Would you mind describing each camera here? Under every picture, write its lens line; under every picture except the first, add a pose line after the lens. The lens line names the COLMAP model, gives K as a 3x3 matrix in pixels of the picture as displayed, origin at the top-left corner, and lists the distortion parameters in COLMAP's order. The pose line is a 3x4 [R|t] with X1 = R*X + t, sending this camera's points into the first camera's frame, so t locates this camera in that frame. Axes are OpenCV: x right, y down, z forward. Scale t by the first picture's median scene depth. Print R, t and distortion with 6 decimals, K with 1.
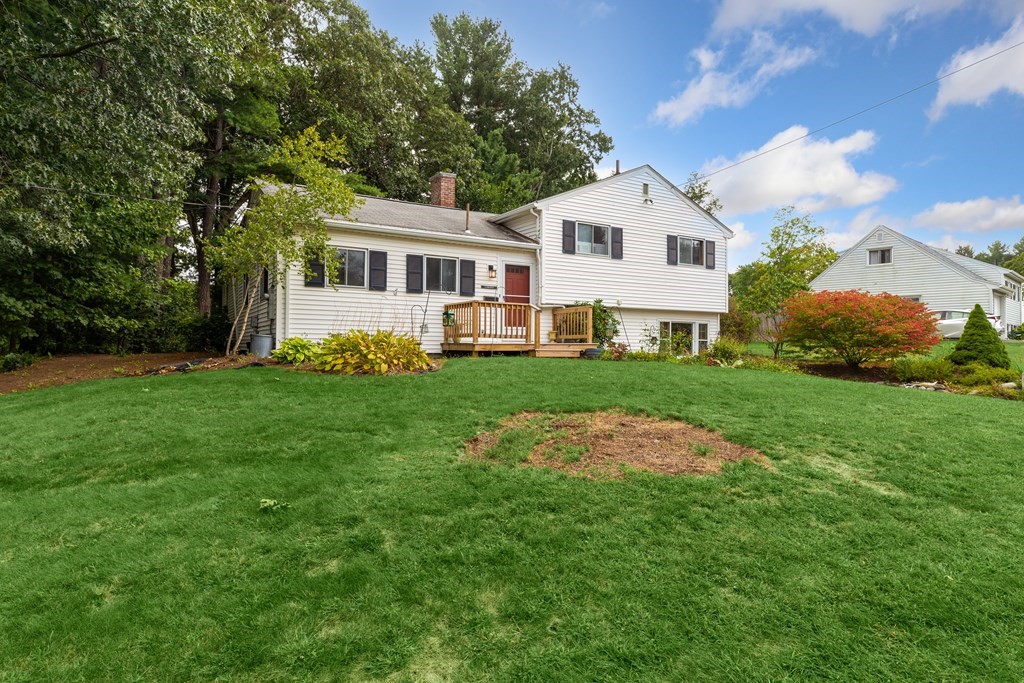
lens RADIAL K [[567.3, 0, 512.0], [0, 567.3, 341.5], [0, 0, 1]] dist [-0.003644, -0.000474]
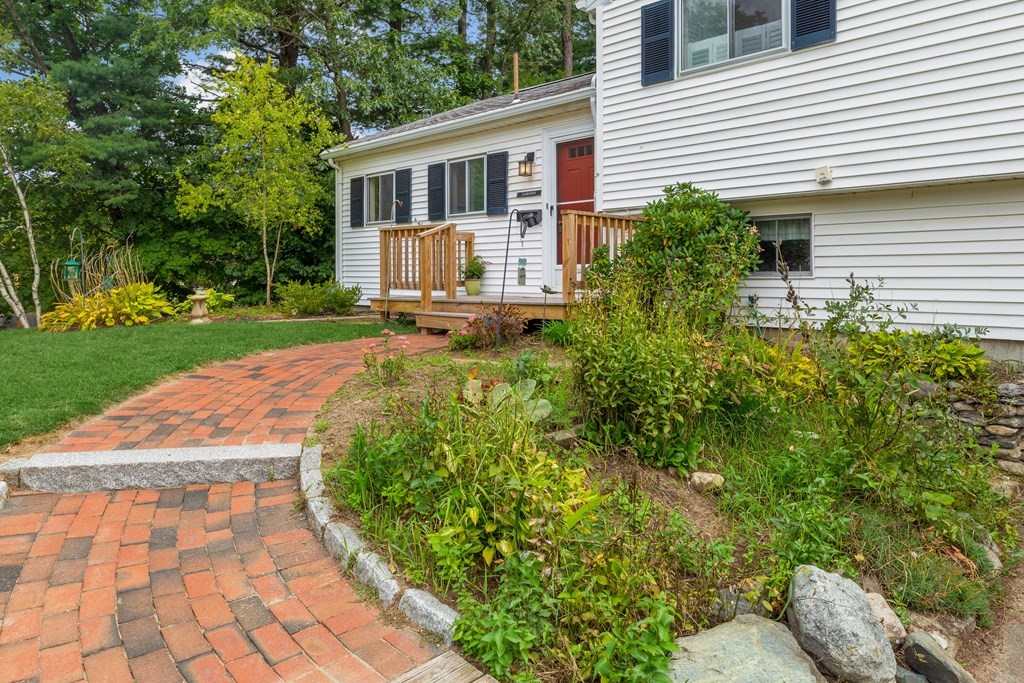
lens RADIAL K [[688.1, 0, 511.3], [0, 688.1, 272.0], [0, 0, 1]] dist [0.023939, 0.000567]
pose [[0.241195, -0.012653, -0.970394, 0.510998], [0.008420, 0.999905, -0.010945, -0.011089], [0.970440, -0.005531, 0.241279, 0.703451]]
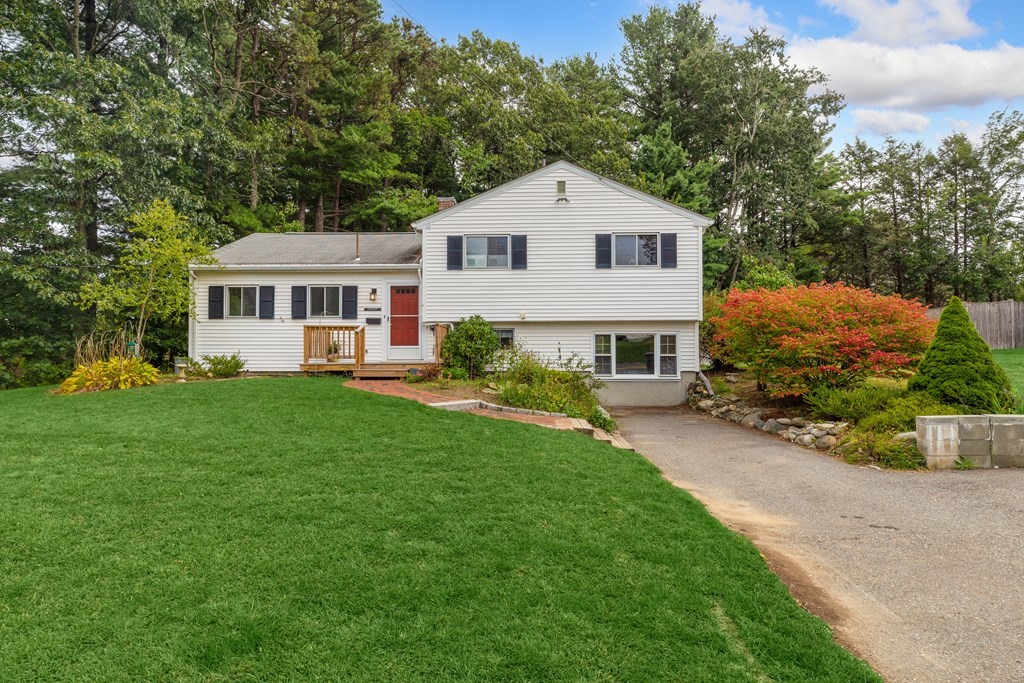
lens RADIAL K [[567.3, 0, 512.0], [0, 567.3, 341.5], [0, 0, 1]] dist [-0.003644, -0.000474]
pose [[0.845577, -0.016870, -0.533586, 0.640928], [0.012201, 0.999850, -0.012277, -0.015969], [0.533714, 0.003870, 0.845656, 0.202462]]
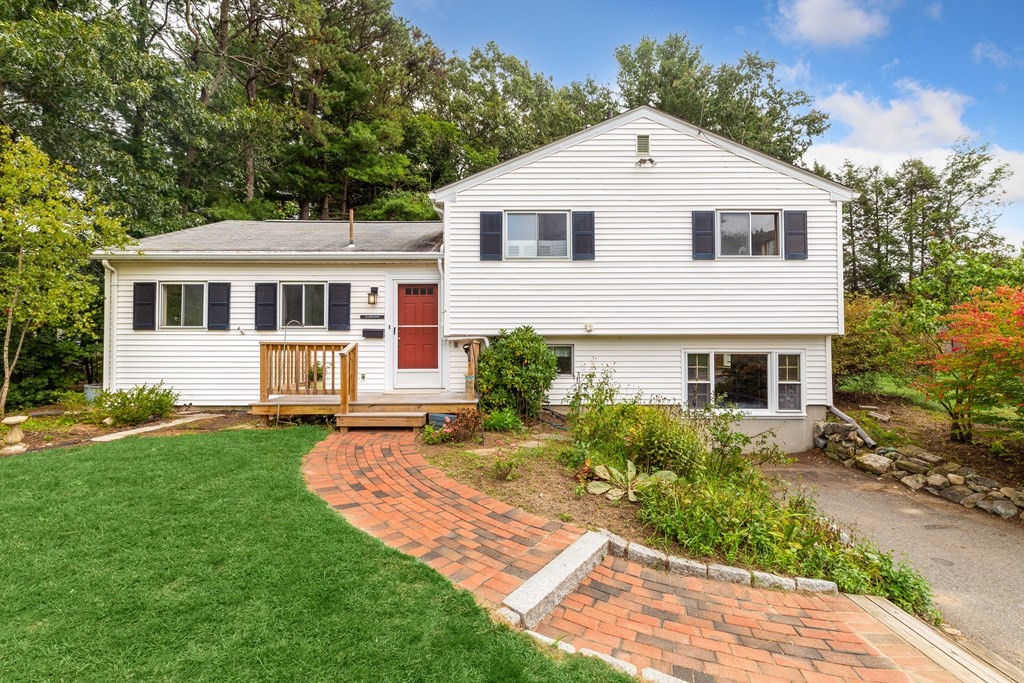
lens RADIAL K [[460.6, 0, 512.0], [0, 460.6, 341.5], [0, 0, 1]] dist [-0.014994, 0.015422]
pose [[0.860438, -0.014220, -0.509356, 0.364606], [0.010669, 0.999894, -0.009891, -0.047107], [0.509443, 0.003077, 0.860499, 0.488471]]
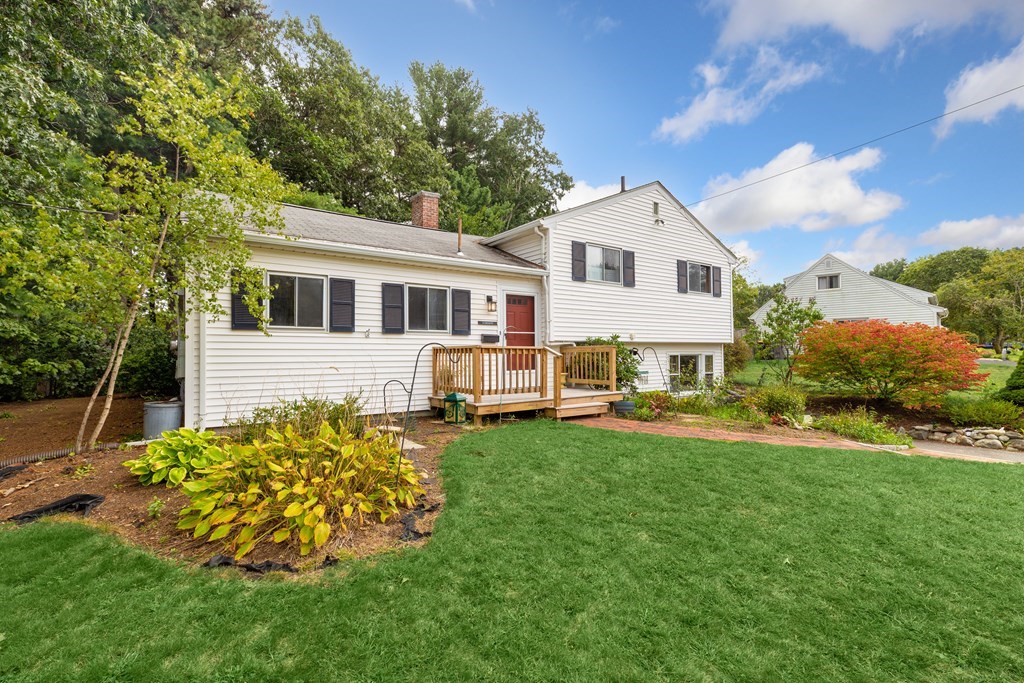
lens RADIAL K [[460.6, 0, 512.0], [0, 460.6, 341.5], [0, 0, 1]] dist [-0.014994, 0.015422]
pose [[0.997111, -0.011261, 0.075121, -0.047117], [0.012631, 0.999762, -0.017786, -0.049056], [-0.074903, 0.018683, 0.997016, 0.296378]]
